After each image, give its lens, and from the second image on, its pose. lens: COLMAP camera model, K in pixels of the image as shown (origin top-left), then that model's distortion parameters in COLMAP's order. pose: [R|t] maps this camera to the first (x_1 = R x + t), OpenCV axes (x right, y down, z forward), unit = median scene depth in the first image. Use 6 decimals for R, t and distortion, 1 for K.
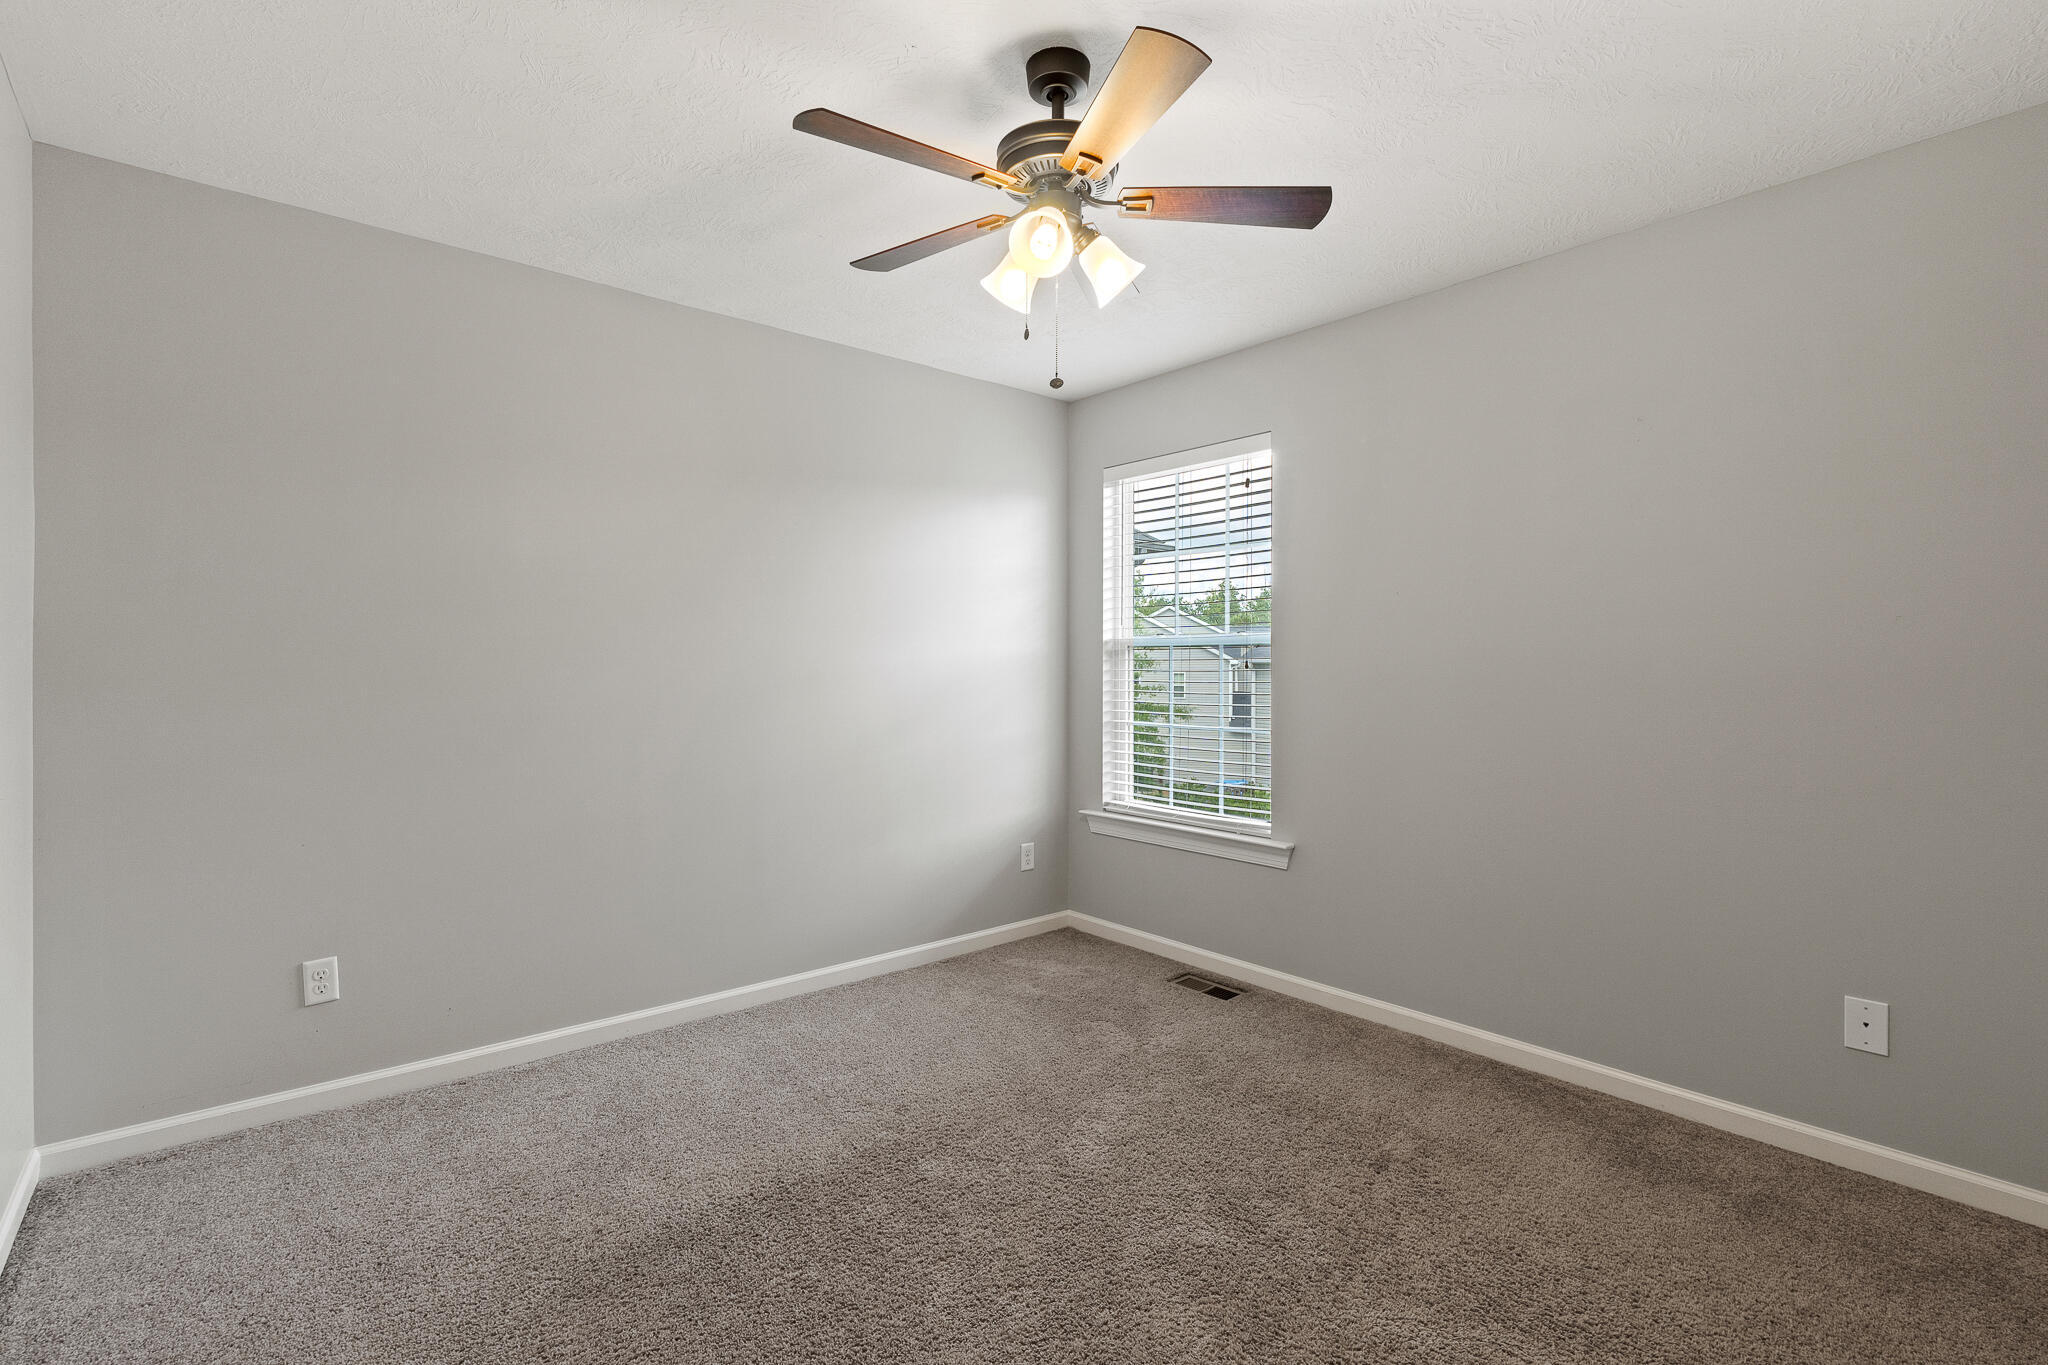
lens RADIAL K [[949.8, 0, 1020.6], [0, 949.8, 669.7], [0, 0, 1]] dist [-0.002221, -0.001039]
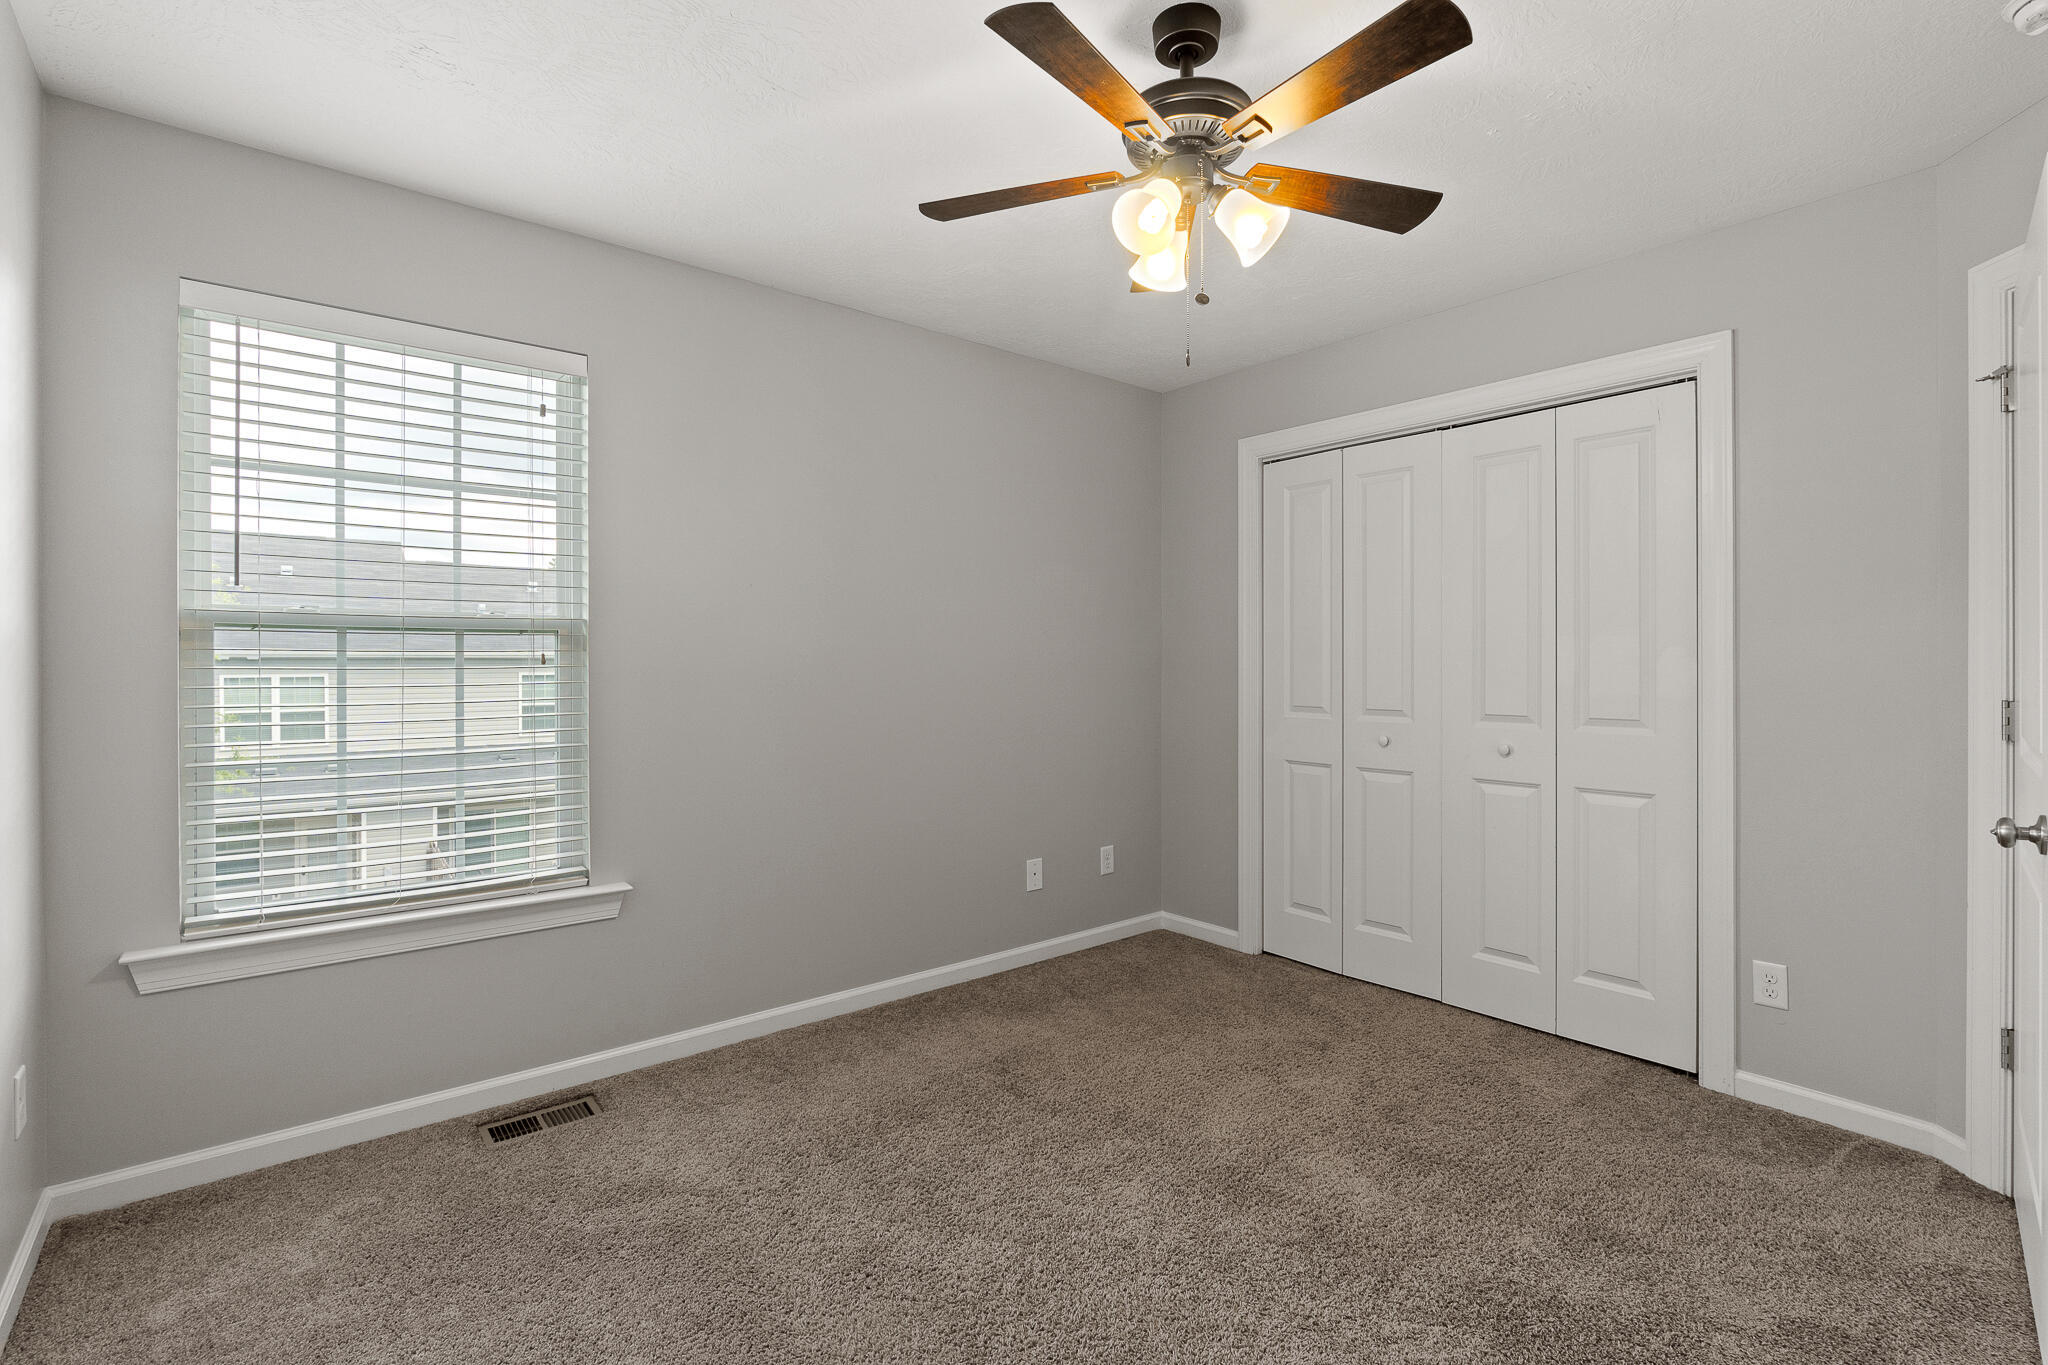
lens RADIAL K [[949.8, 0, 1022.5], [0, 949.8, 665.7], [0, 0, 1]] dist [-0.002221, -0.001039]
pose [[0.004705, -0.001228, 0.999988, -0.502745], [0.011430, 0.999934, 0.001174, 0.003269], [-0.999924, 0.011424, 0.004718, 0.642671]]
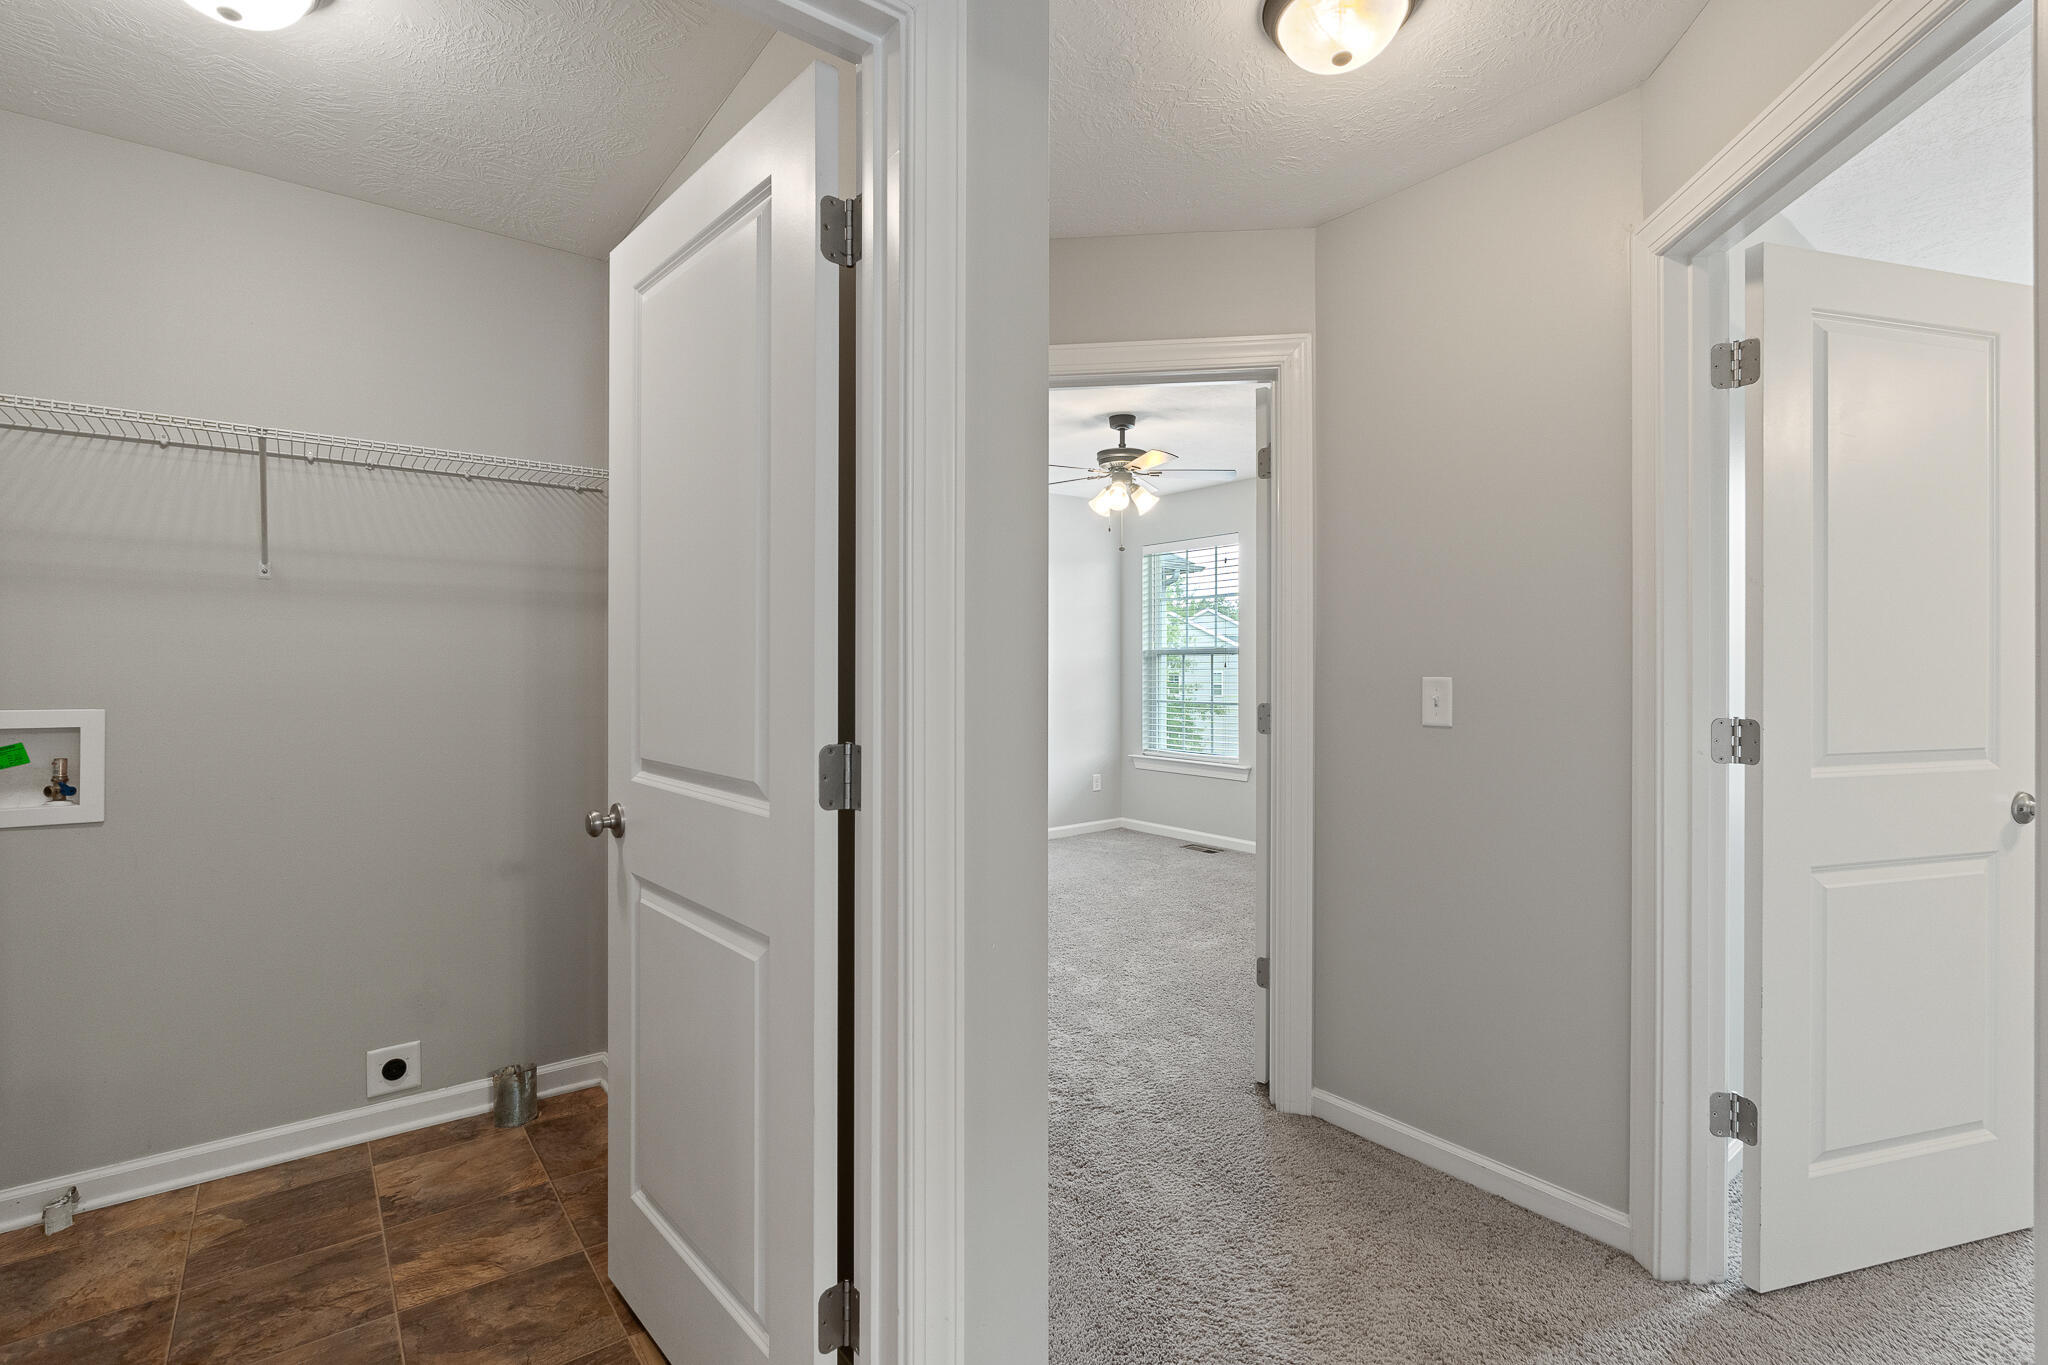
lens RADIAL K [[957.9, 0, 1034.1], [0, 957.9, 669.5], [0, 0, 1]] dist [-0.006278, -0.001269]
pose [[0.999560, -0.000458, -0.029653, -0.060605], [0.000420, 0.999999, -0.001281, 0.005710], [0.029654, 0.001268, 0.999559, -0.767069]]
